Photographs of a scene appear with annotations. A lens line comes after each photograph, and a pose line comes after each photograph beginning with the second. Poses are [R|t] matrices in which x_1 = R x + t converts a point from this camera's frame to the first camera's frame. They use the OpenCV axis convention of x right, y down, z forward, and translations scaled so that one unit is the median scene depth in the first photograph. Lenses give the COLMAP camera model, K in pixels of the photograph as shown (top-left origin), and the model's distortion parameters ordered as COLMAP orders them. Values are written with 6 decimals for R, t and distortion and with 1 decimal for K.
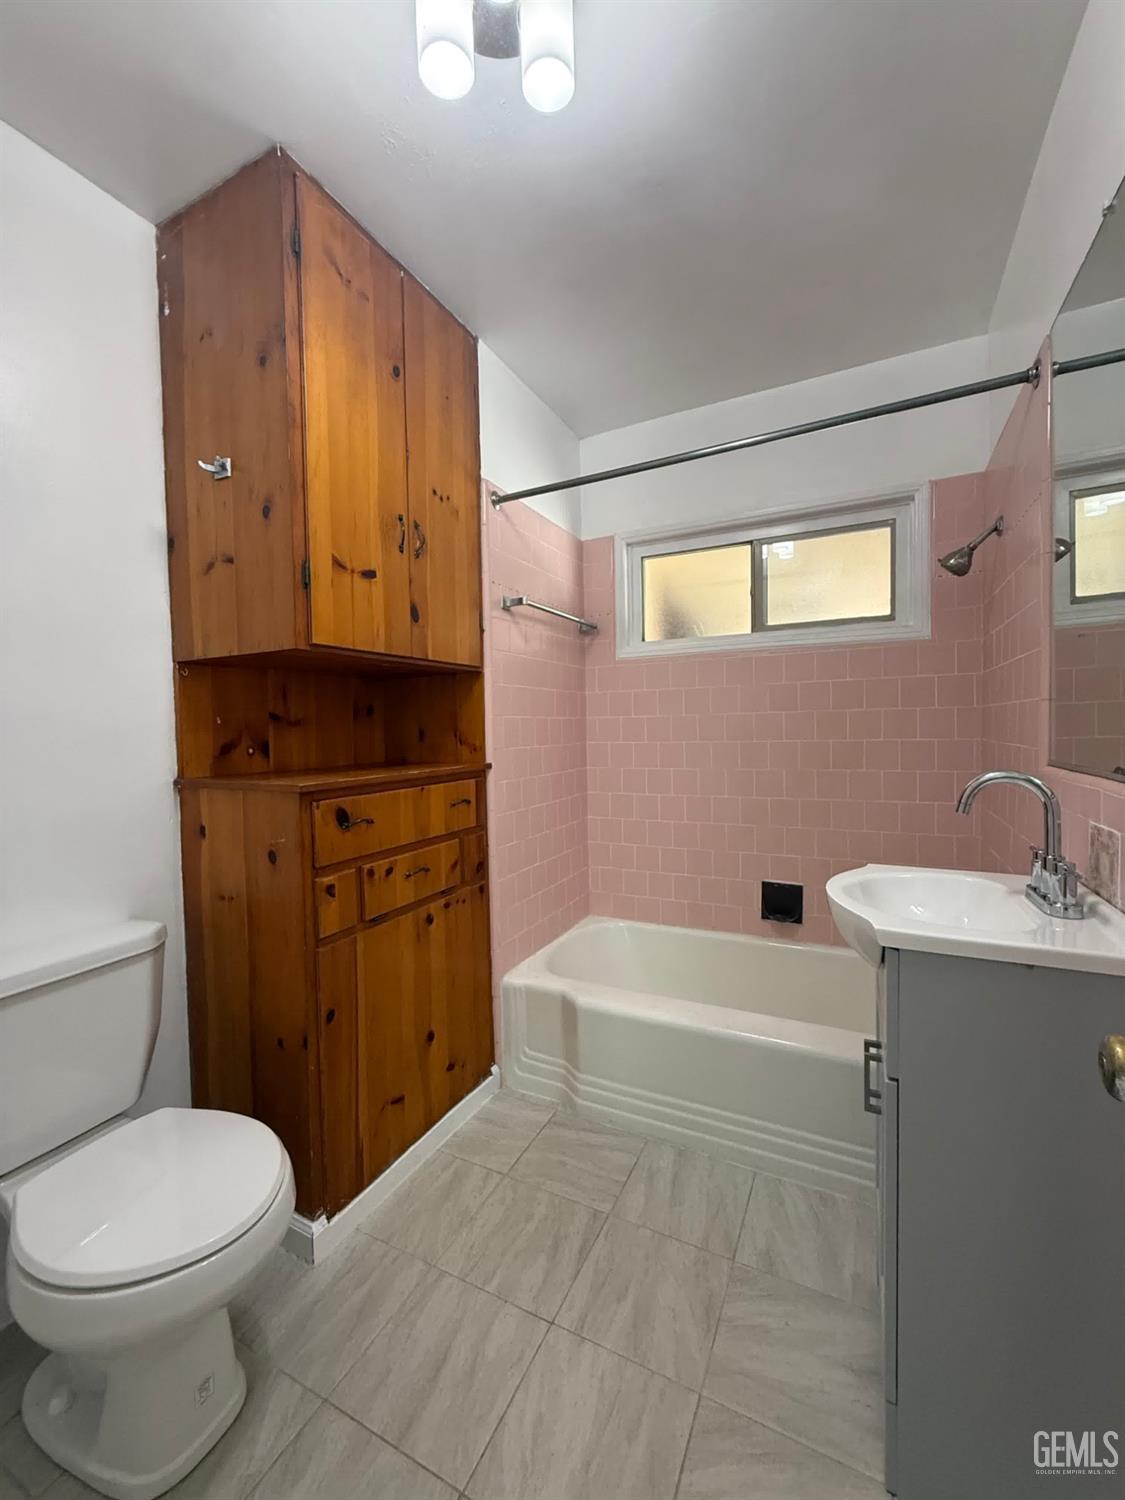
lens RADIAL K [[596.2, 0, 561.8], [0, 596.2, 747.1], [0, 0, 1]] dist [-0.002306, -0.000083]
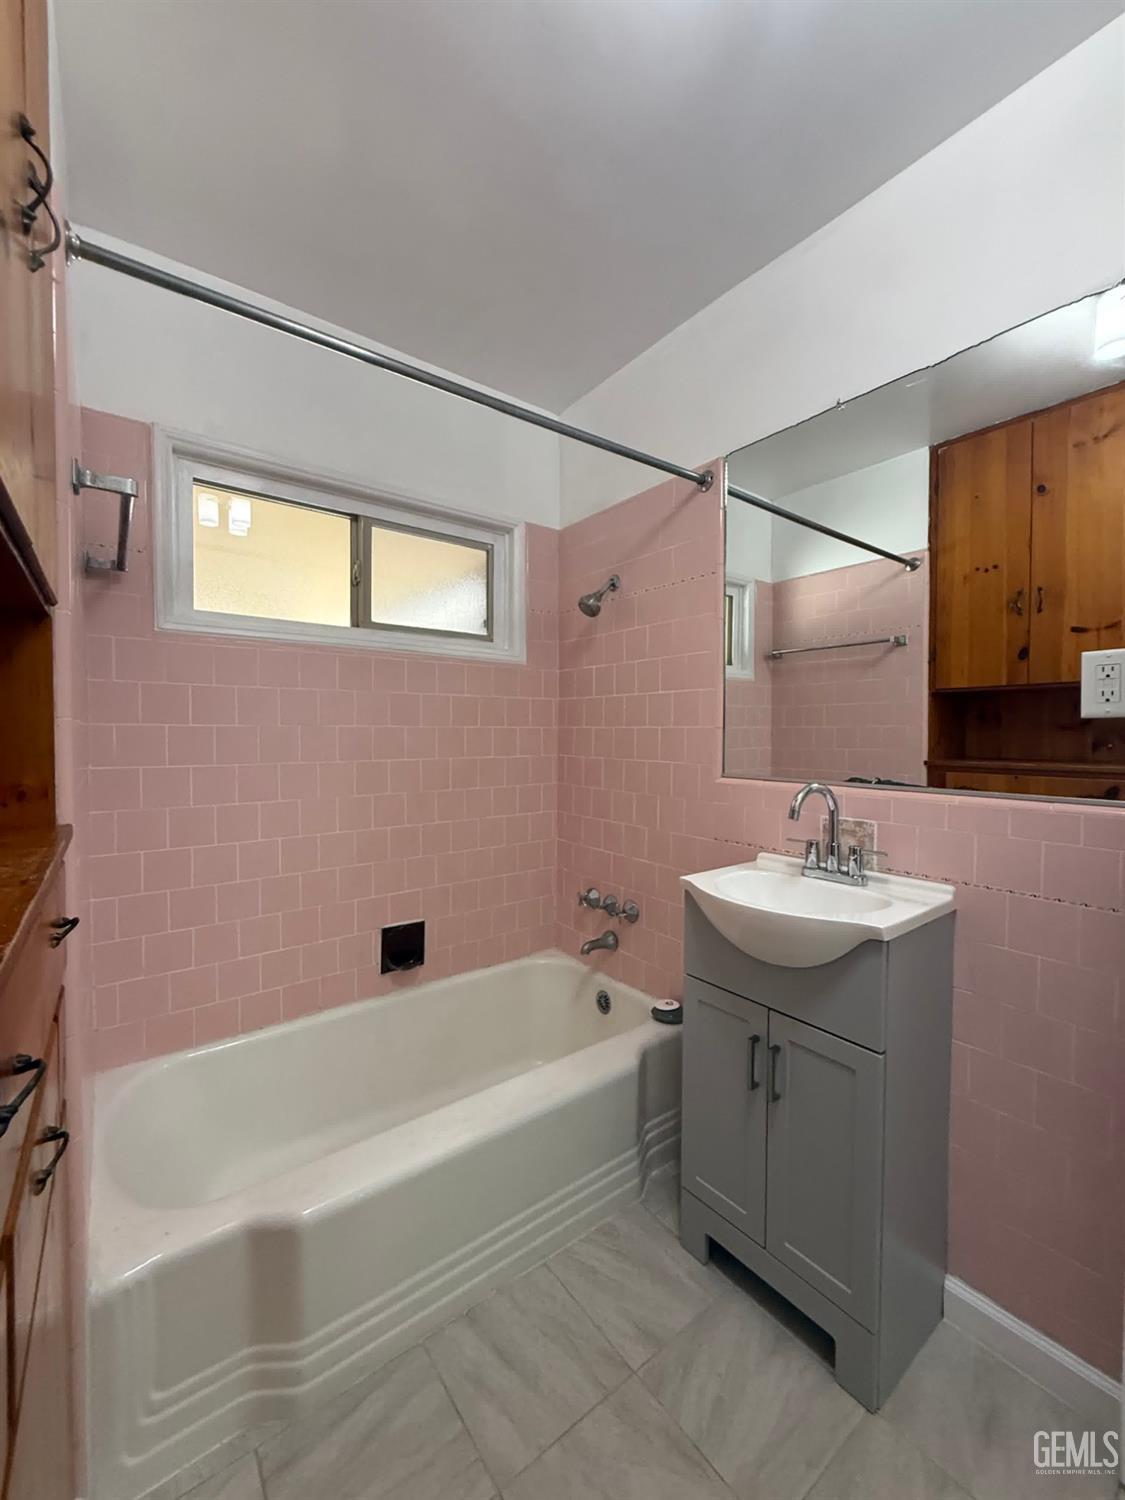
lens RADIAL K [[596.2, 0, 562.5], [0, 596.2, 747.7], [0, 0, 1]] dist [-0.002306, -0.000083]
pose [[0.440041, -0.001394, 0.897977, -0.354293], [0.015233, 0.999866, -0.005913, -0.021884], [-0.897848, 0.016281, 0.440004, 0.474587]]
